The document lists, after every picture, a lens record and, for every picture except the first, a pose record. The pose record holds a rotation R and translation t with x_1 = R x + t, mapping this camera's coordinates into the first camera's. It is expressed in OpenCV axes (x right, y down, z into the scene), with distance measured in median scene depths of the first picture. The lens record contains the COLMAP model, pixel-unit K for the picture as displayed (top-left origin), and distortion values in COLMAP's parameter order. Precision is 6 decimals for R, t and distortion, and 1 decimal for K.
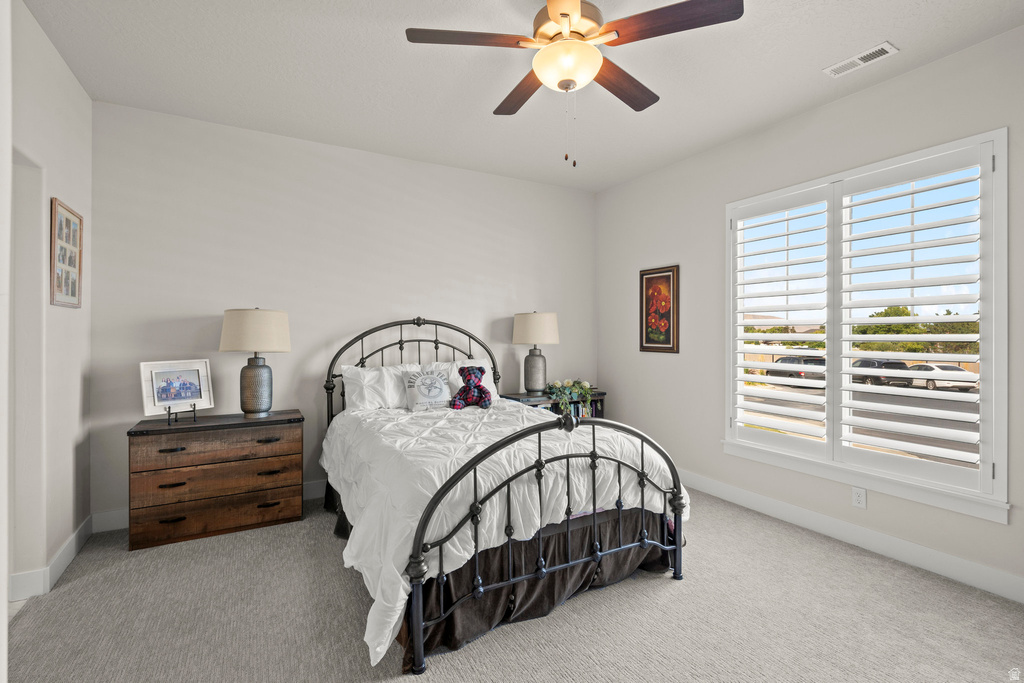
lens RADIAL K [[463.1, 0, 504.4], [0, 463.1, 342.5], [0, 0, 1]] dist [-0.006150, 0.004235]
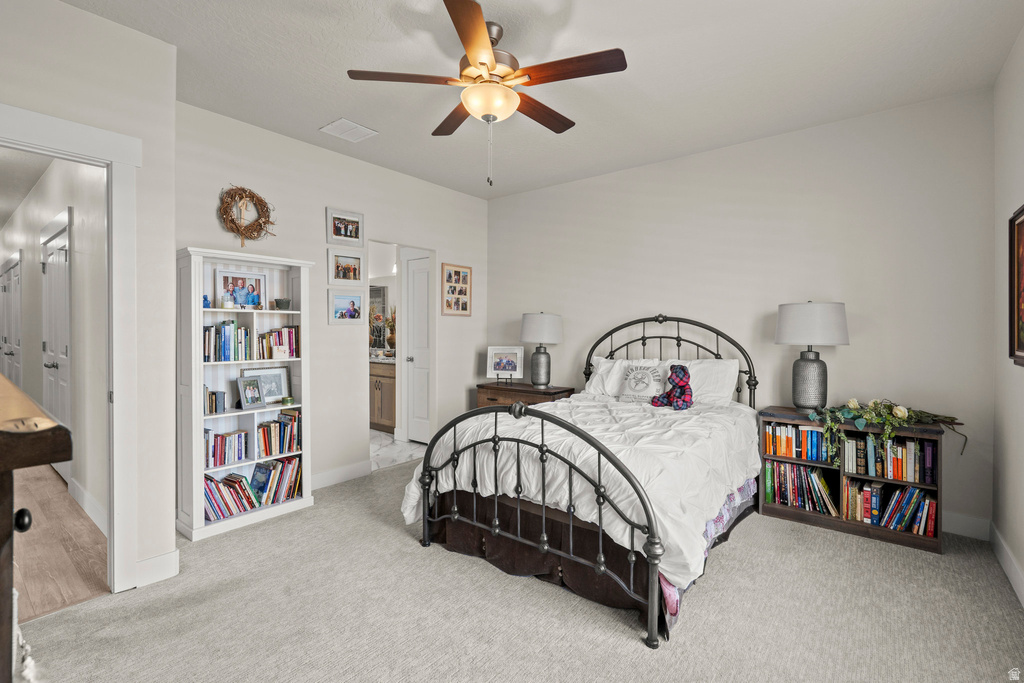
lens RADIAL K [[463.1, 0, 504.5], [0, 463.1, 331.1], [0, 0, 1]] dist [-0.006150, 0.004235]
pose [[0.397793, 0.007788, -0.917442, 0.783526], [-0.015287, 0.999881, 0.001859, -0.018051], [0.917348, 0.013286, 0.397865, 0.345012]]
